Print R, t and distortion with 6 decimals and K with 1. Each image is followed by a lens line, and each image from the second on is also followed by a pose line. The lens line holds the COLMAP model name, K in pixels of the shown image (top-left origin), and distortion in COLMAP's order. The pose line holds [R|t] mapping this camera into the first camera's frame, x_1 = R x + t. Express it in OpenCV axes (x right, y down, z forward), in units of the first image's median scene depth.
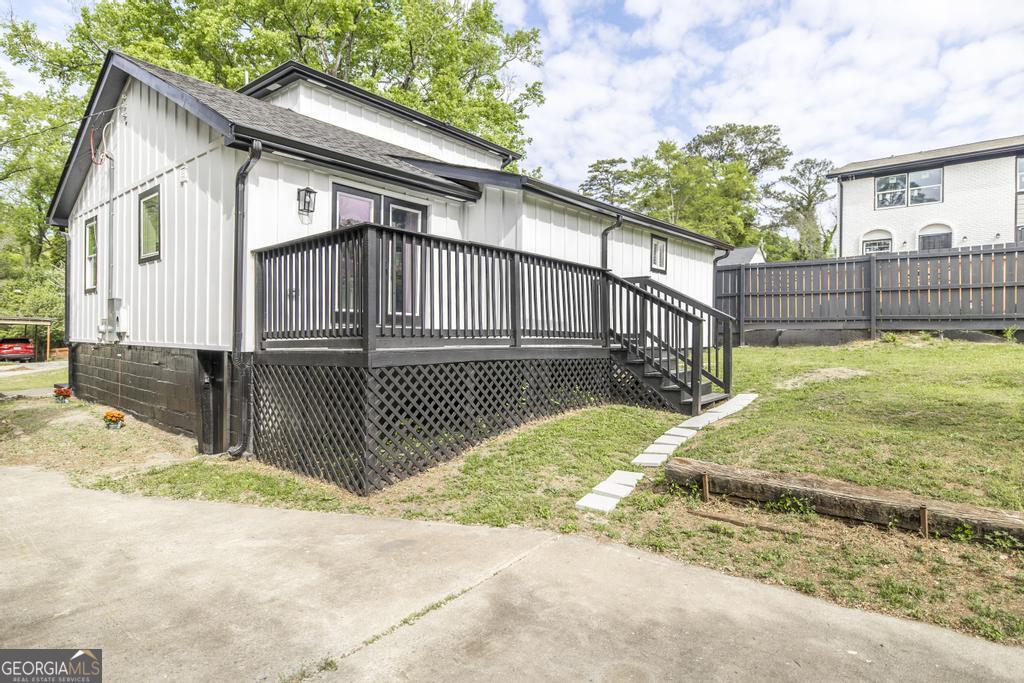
lens RADIAL K [[553.8, 0, 512.0], [0, 553.8, 341.5], [0, 0, 1]] dist [-0.003472, -0.000962]
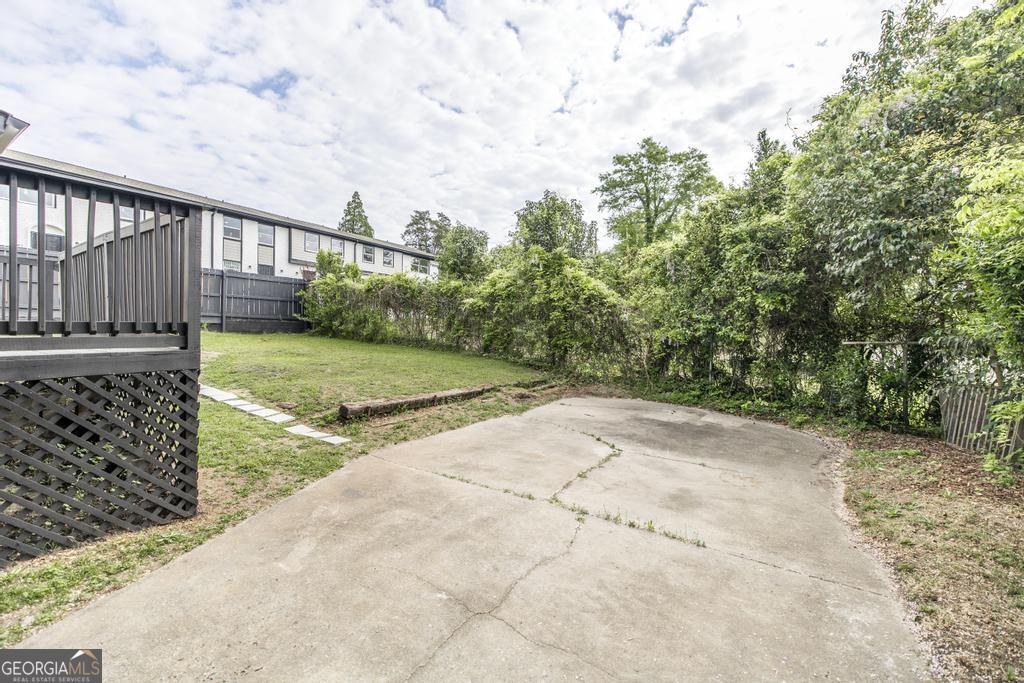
lens RADIAL K [[430.5, 0, 516.9], [0, 430.5, 339.2], [0, 0, 1]] dist [0.010283, -0.000080]
pose [[-0.087539, -0.023721, 0.995879, -0.846143], [-0.014471, 0.999641, 0.022539, -0.019698], [-0.996056, -0.012439, -0.087851, 0.473488]]
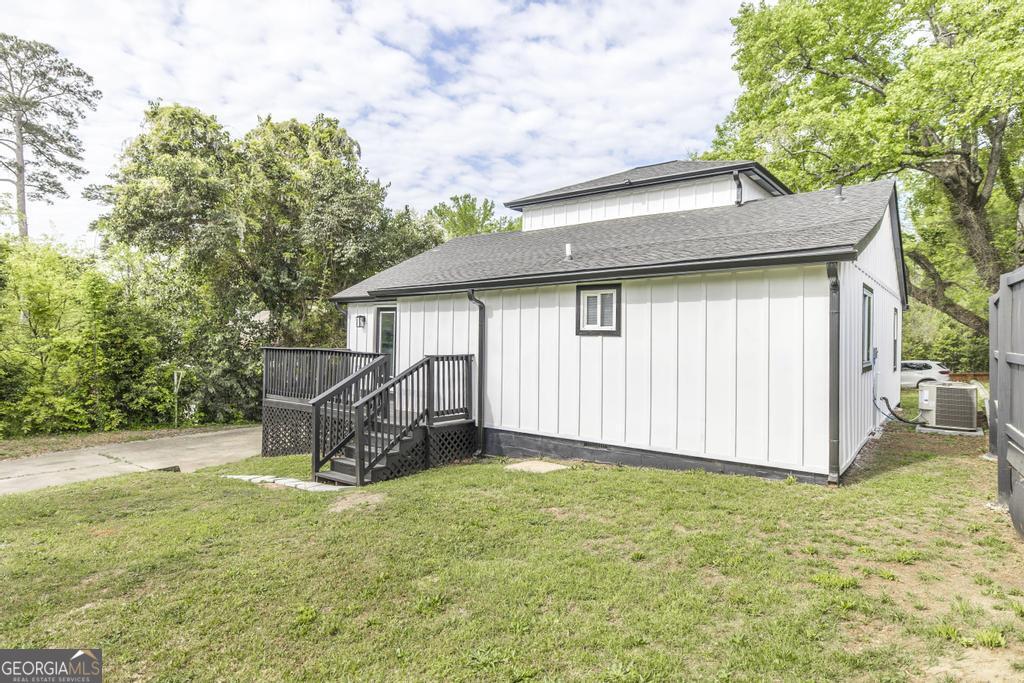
lens RADIAL K [[550.3, 0, 512.0], [0, 550.3, 341.5], [0, 0, 1]] dist [-0.001684, -0.000150]
pose [[0.042796, -0.009151, -0.999042, 1.908610], [-0.032367, 0.999420, -0.010541, -0.209481], [0.998559, 0.032787, 0.042476, 1.702681]]
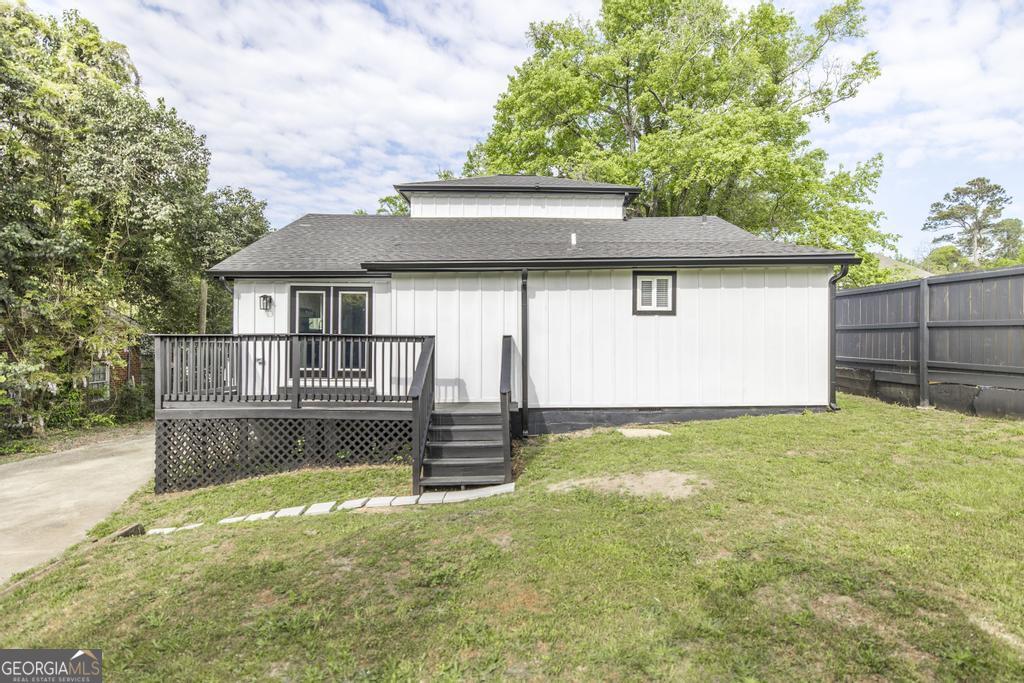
lens RADIAL K [[485.0, 0, 512.0], [0, 485.0, 341.5], [0, 0, 1]] dist [-0.002763, 0.000191]
pose [[0.658505, -0.009693, -0.752514, 1.325316], [-0.002709, 0.999880, -0.015250, -0.144860], [0.752572, 0.012081, 0.658400, 0.720149]]
